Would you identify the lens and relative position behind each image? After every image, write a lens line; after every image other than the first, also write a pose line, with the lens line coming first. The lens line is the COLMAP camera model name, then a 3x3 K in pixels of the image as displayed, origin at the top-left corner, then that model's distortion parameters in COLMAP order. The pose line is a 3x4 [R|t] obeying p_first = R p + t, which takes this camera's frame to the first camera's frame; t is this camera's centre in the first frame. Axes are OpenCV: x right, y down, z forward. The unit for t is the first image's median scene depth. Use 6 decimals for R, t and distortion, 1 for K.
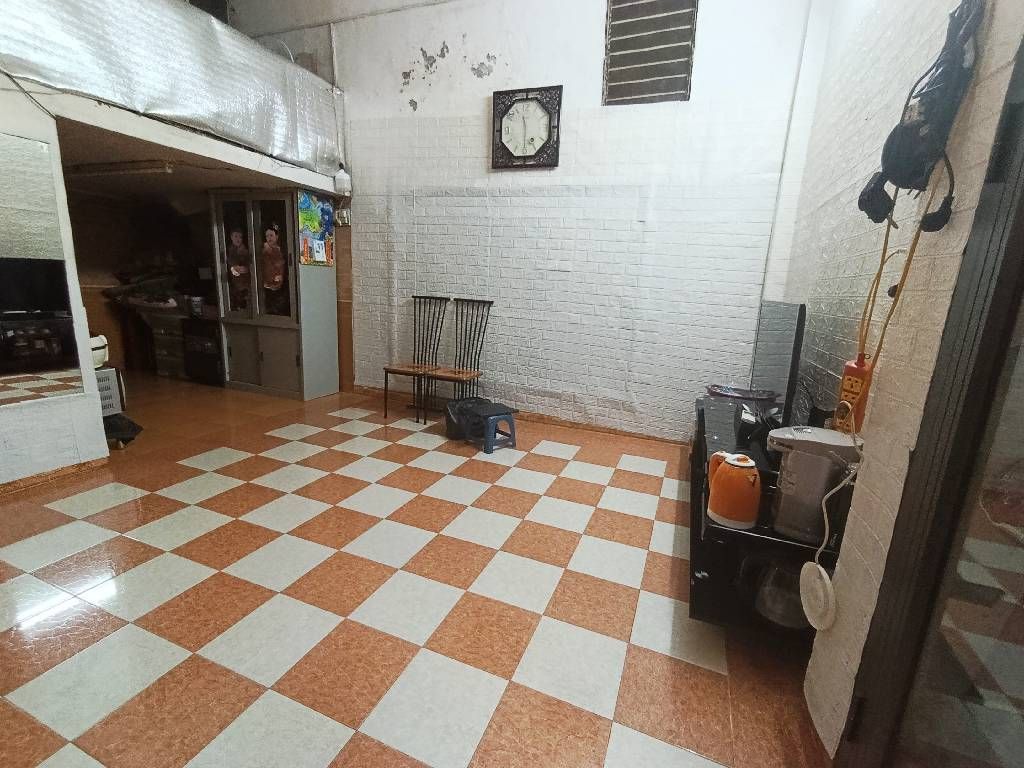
lens RADIAL K [[459.1, 0, 515.6], [0, 459.1, 384.6], [0, 0, 1]] dist [0.004553, 0.000543]
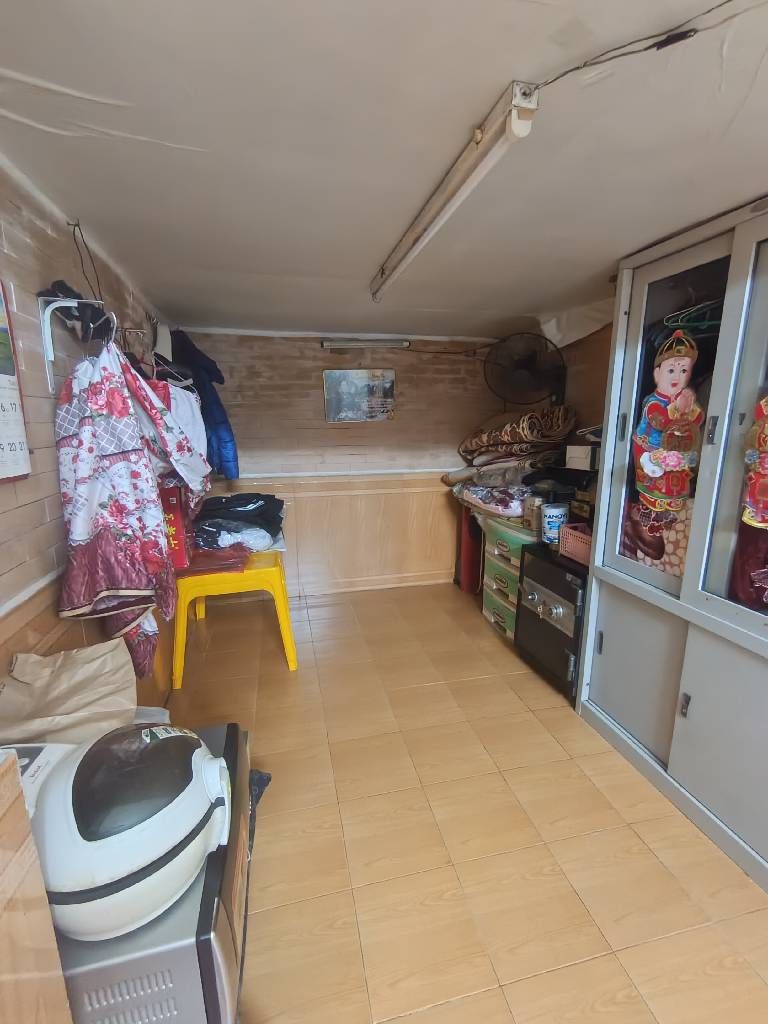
lens RADIAL K [[459.1, 0, 386.6], [0, 459.1, 517.7], [0, 0, 1]] dist [0.004553, 0.000543]
pose [[0.570192, 0.123615, -0.812158, -0.389810], [-0.139806, 0.988794, 0.052346, -0.177550], [0.809528, 0.083697, 0.581085, 0.563078]]
